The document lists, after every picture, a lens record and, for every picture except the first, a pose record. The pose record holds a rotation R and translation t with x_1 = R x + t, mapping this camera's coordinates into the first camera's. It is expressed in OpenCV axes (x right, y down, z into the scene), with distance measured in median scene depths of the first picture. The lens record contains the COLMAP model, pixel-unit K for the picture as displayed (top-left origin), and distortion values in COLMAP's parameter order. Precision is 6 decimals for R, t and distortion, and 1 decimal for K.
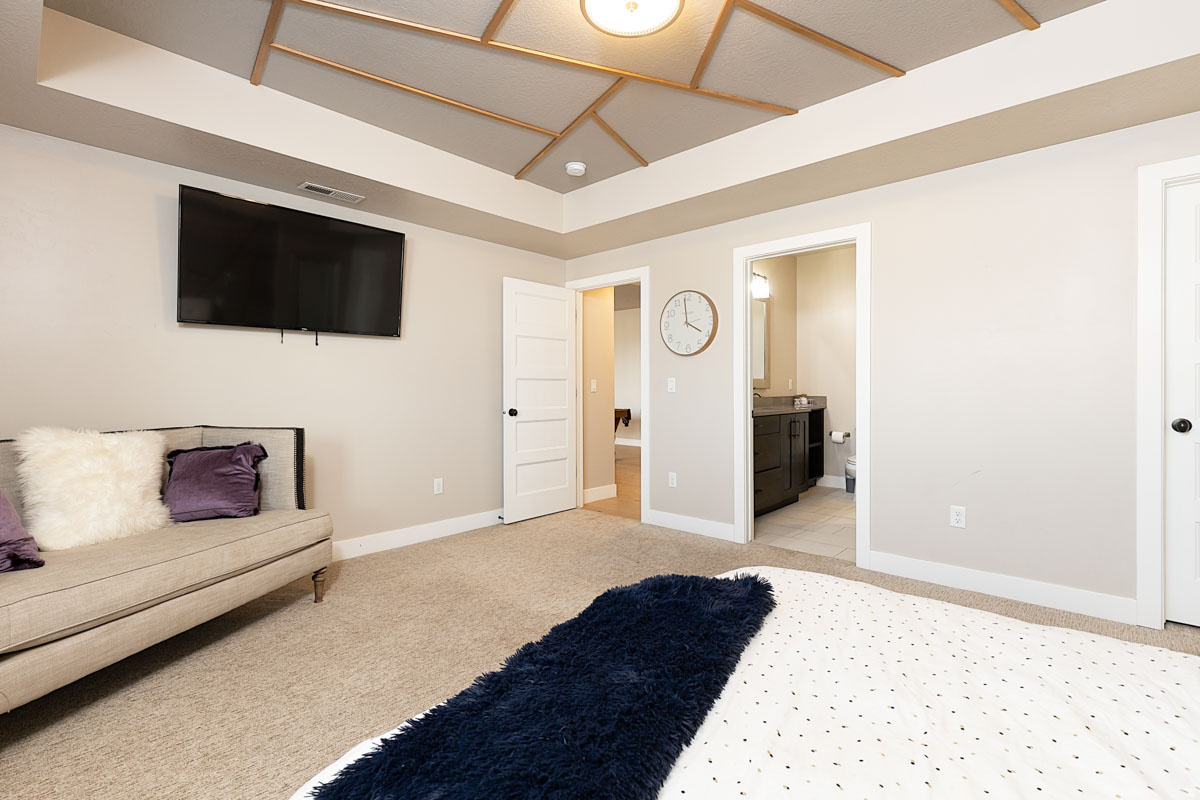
lens RADIAL K [[542.0, 0, 602.9], [0, 542.0, 391.9], [0, 0, 1]] dist [0.002384, -0.000066]
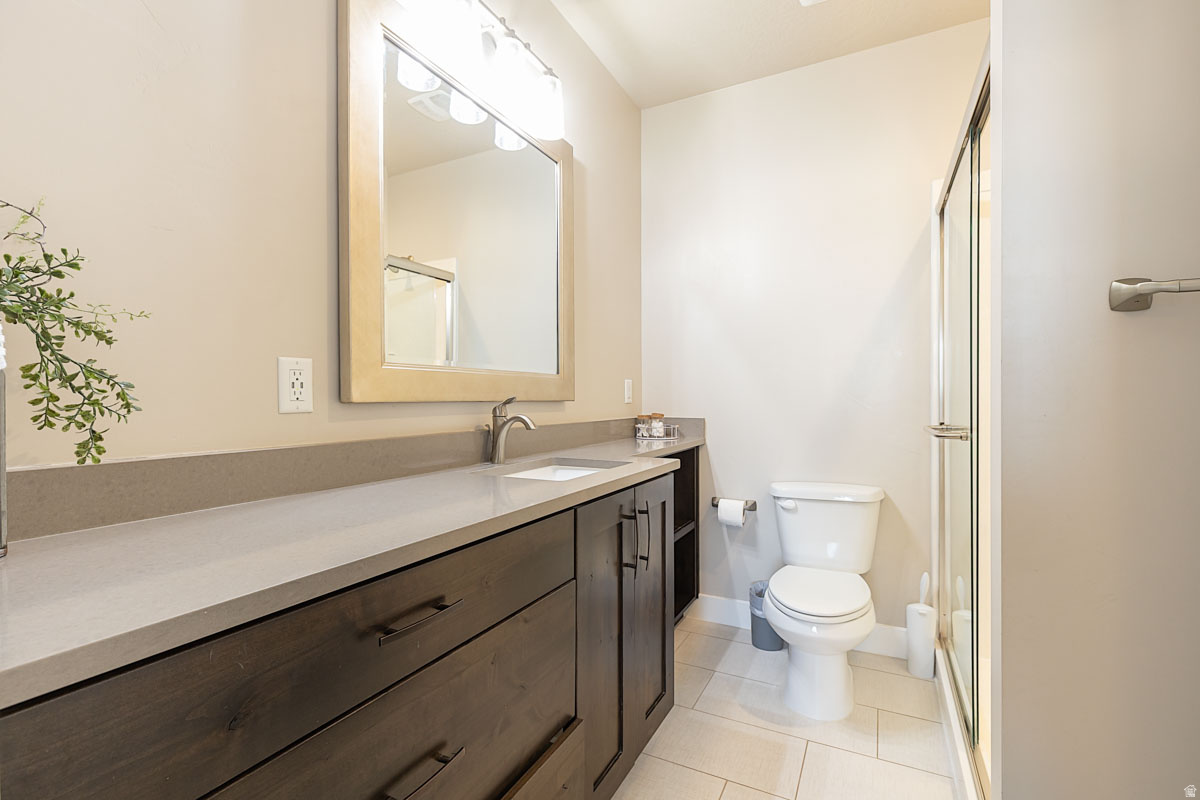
lens RADIAL K [[542.0, 0, 599.2], [0, 542.0, 403.3], [0, 0, 1]] dist [0.002384, -0.000066]
pose [[0.965799, -0.000832, 0.259292, 0.217663], [0.003263, 0.999955, -0.008946, -0.000338], [-0.259272, 0.009486, 0.965758, 0.605221]]
